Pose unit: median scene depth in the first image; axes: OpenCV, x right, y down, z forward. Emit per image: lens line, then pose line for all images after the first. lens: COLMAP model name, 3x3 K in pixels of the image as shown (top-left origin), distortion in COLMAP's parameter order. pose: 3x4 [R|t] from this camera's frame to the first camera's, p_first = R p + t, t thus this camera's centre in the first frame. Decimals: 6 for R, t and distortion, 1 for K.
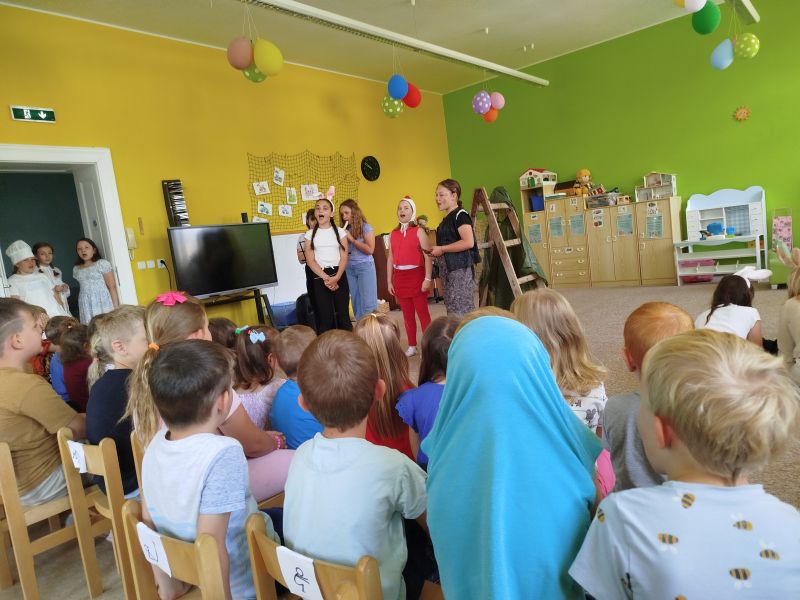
lens RADIAL K [[556.6, 0, 384.2], [0, 556.6, 287.3], [0, 0, 1]] dist [0.072590, -0.090314]
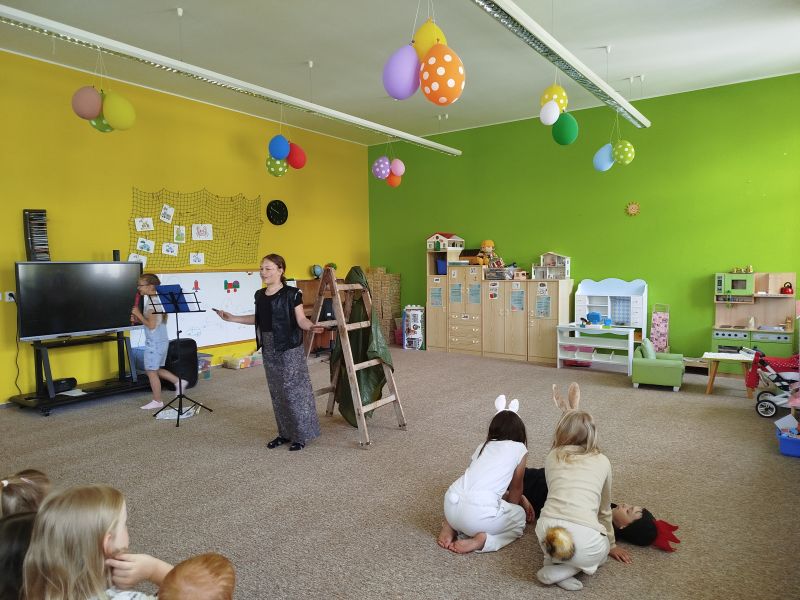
lens RADIAL K [[561.0, 0, 397.2], [0, 561.0, 285.4], [0, 0, 1]] dist [0.039059, -0.038398]
pose [[0.990618, 0.113224, 0.076525, 0.141082], [-0.110216, 0.993000, -0.042461, -0.076772], [-0.080797, 0.033629, 0.996163, 0.004749]]
